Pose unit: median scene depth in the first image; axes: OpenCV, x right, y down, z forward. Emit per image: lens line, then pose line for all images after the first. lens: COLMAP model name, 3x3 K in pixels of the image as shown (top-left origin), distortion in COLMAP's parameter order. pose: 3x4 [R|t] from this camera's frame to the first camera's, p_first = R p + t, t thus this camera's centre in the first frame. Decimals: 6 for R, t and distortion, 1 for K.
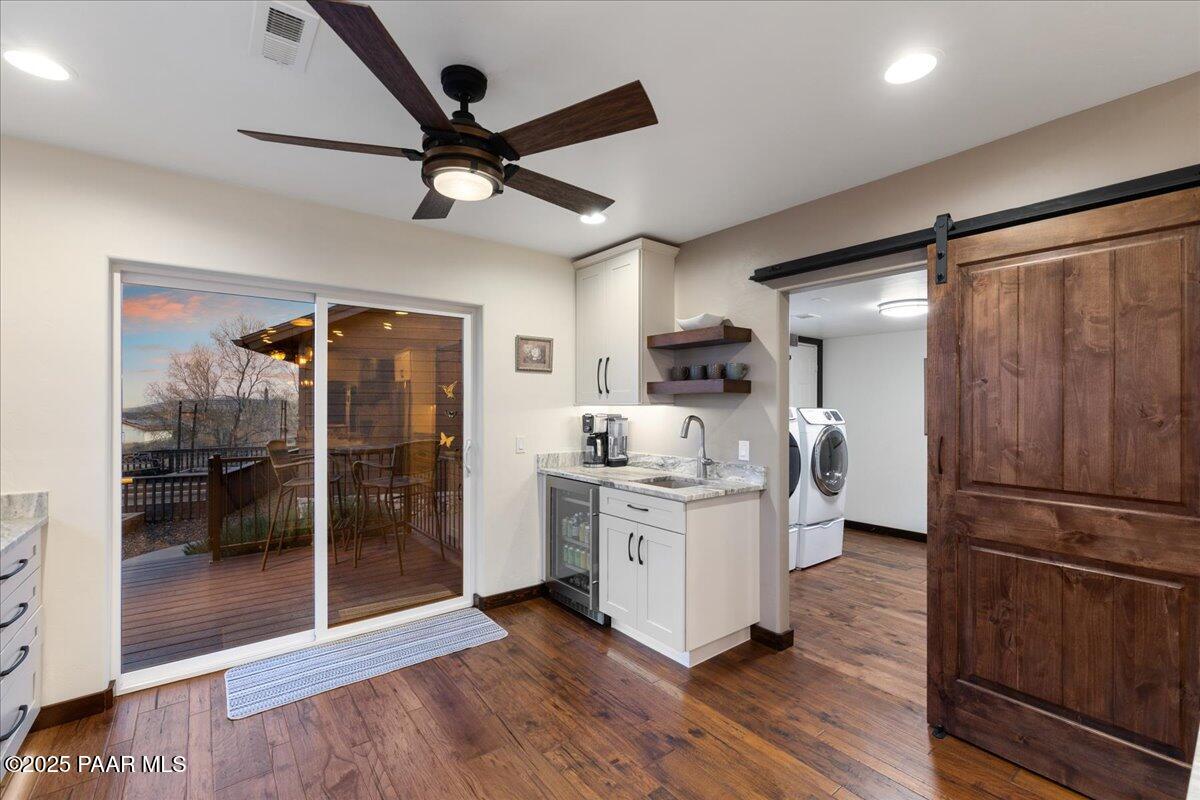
lens RADIAL K [[501.2, 0, 600.3], [0, 501.2, 401.5], [0, 0, 1]] dist [0.000397, 0.000050]
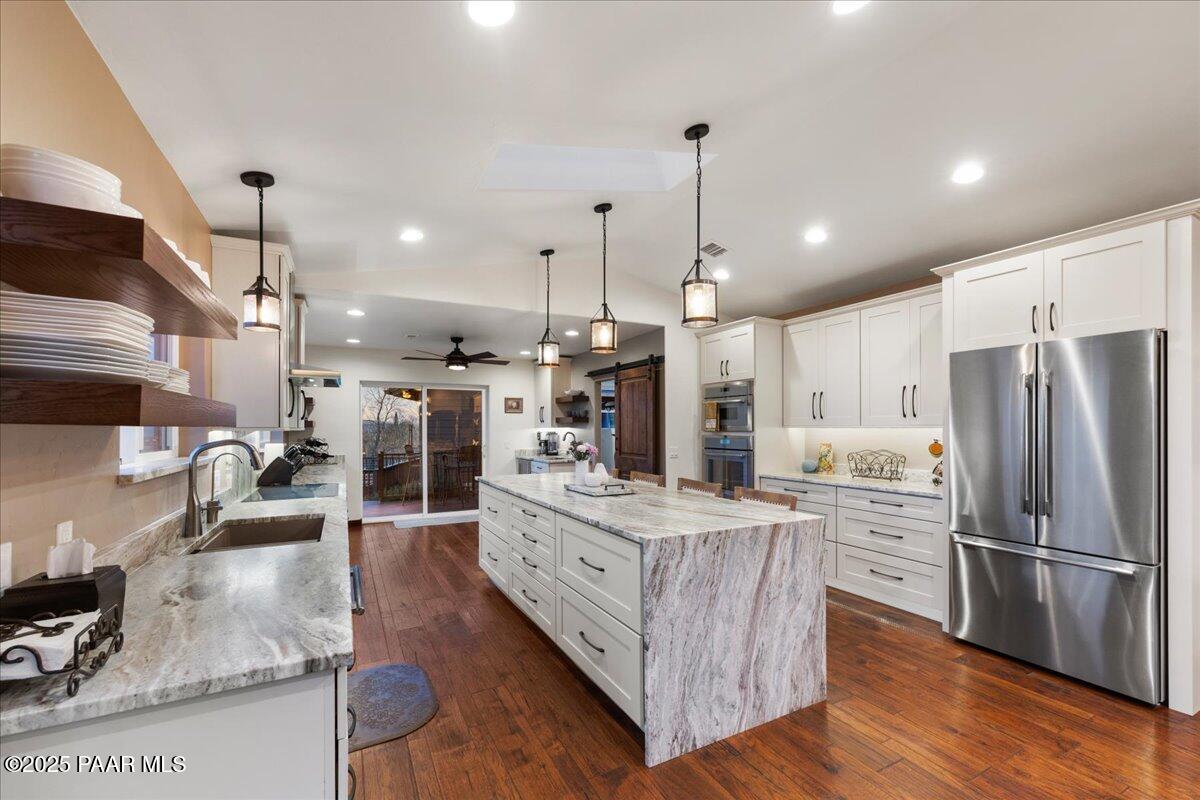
lens RADIAL K [[501.2, 0, 600.3], [0, 501.2, 421.6], [0, 0, 1]] dist [0.000397, 0.000050]
pose [[0.980638, -0.003463, -0.195797, 0.687237], [0.002749, 0.999989, -0.003915, -0.010248], [0.195808, 0.003301, 0.980637, -1.119982]]
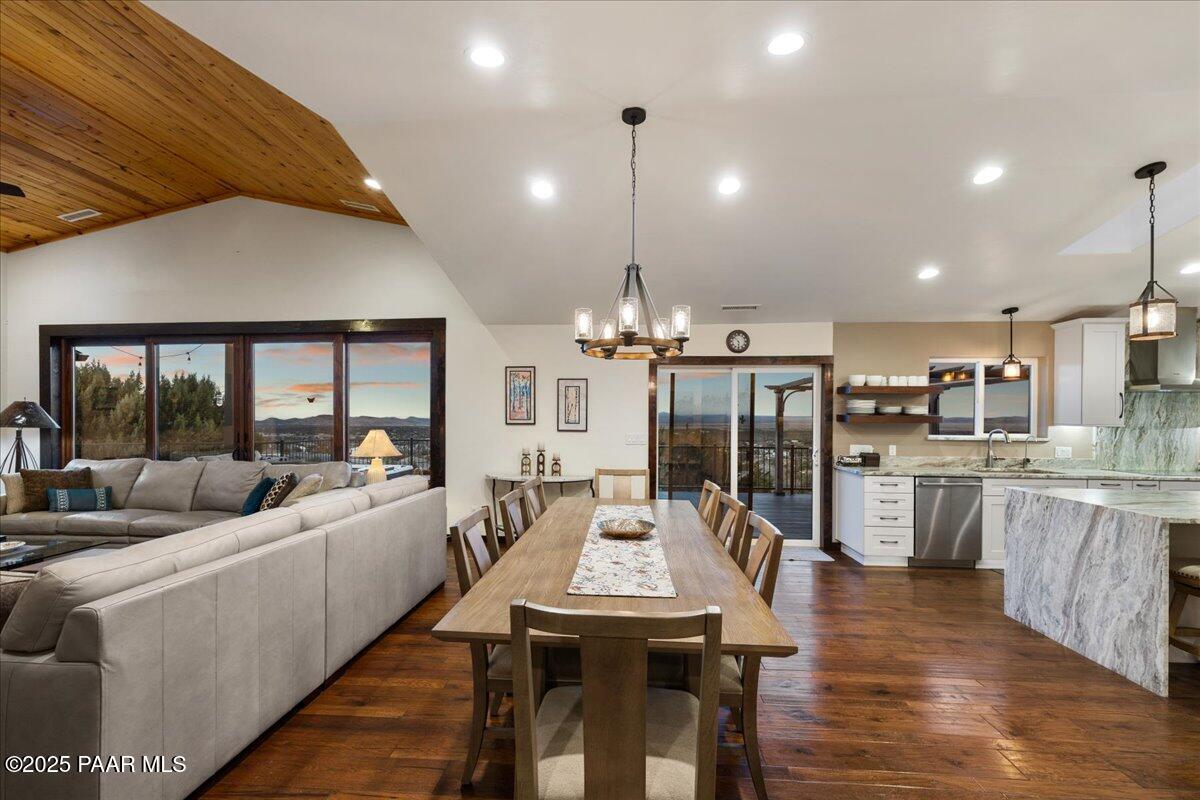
lens RADIAL K [[482.9, 0, 596.9], [0, 482.9, 412.7], [0, 0, 1]] dist [-0.000945, -0.000102]
pose [[-0.682771, -0.011778, -0.730537, 1.909926], [-0.007534, 0.999930, -0.009079, -0.015396], [0.730594, -0.000695, -0.682812, -0.490062]]
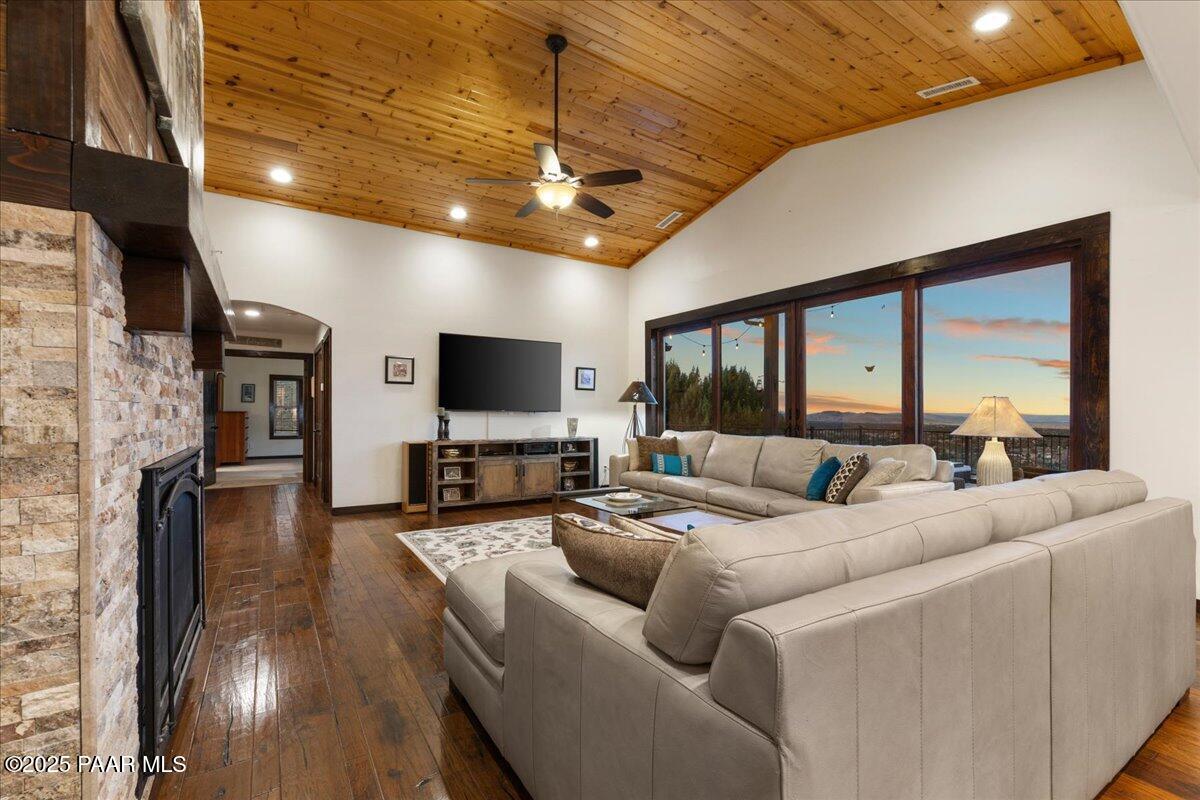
lens RADIAL K [[537.4, 0, 613.1], [0, 537.4, 394.9], [0, 0, 1]] dist [0.021380, -0.000812]
pose [[-0.995871, -0.012727, 0.089886, 1.939008], [-0.014337, 0.999748, -0.017284, 0.035909], [-0.089644, -0.018501, -0.995802, -0.753354]]
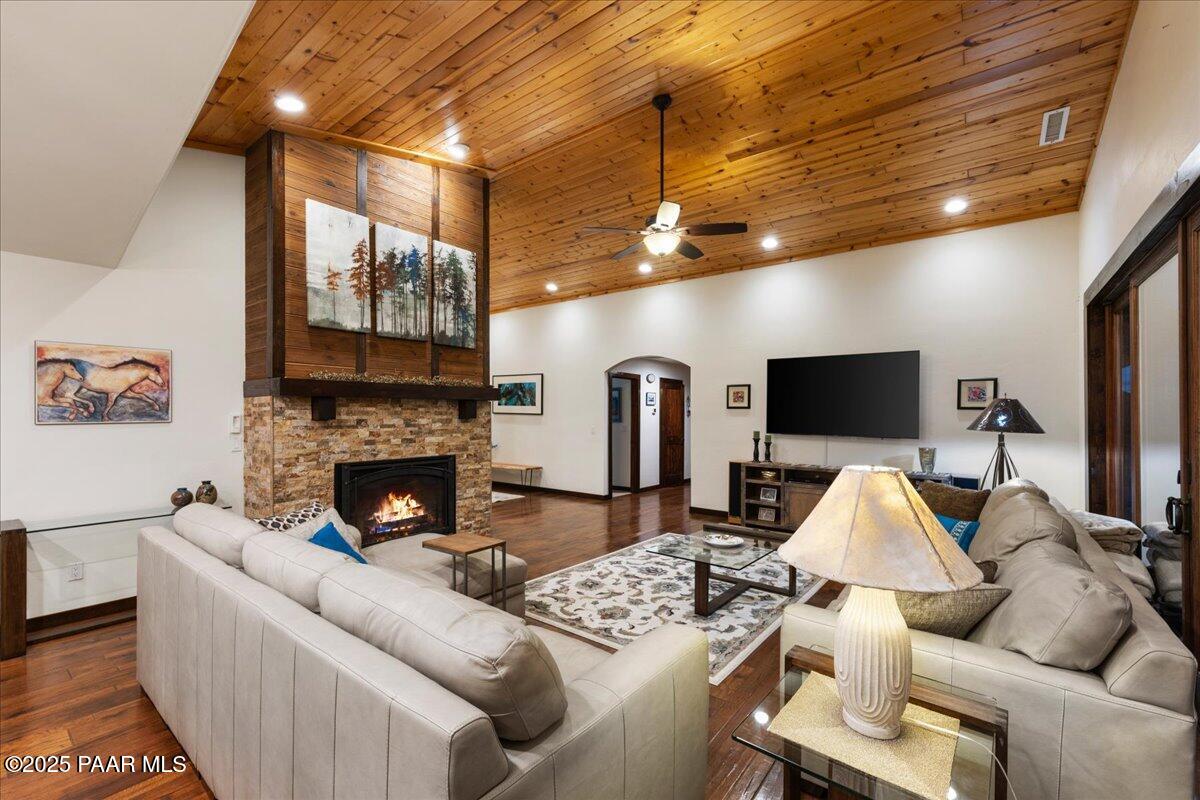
lens RADIAL K [[501.2, 0, 600.5], [0, 501.2, 406.6], [0, 0, 1]] dist [0.000397, 0.000050]
pose [[-0.236788, 0.004353, 0.971552, 1.037505], [-0.006512, 0.999960, -0.006068, -0.017857], [-0.971540, -0.007764, -0.236750, -1.562747]]
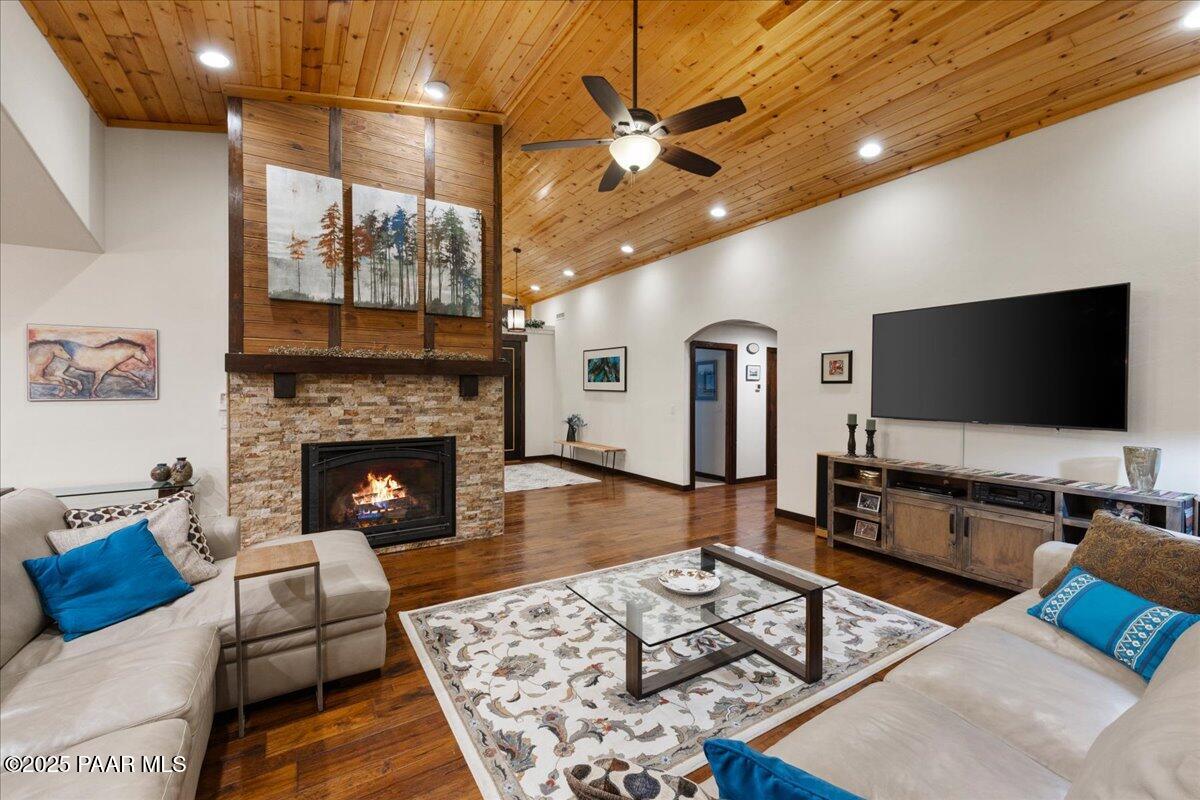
lens RADIAL K [[491.2, 0, 606.2], [0, 491.2, 389.8], [0, 0, 1]] dist [-0.001982, 0.000878]
pose [[0.097853, -0.006735, 0.995178, 1.325032], [-0.001363, 0.999975, 0.006902, -0.014866], [-0.995200, -0.002032, 0.097841, -2.033552]]
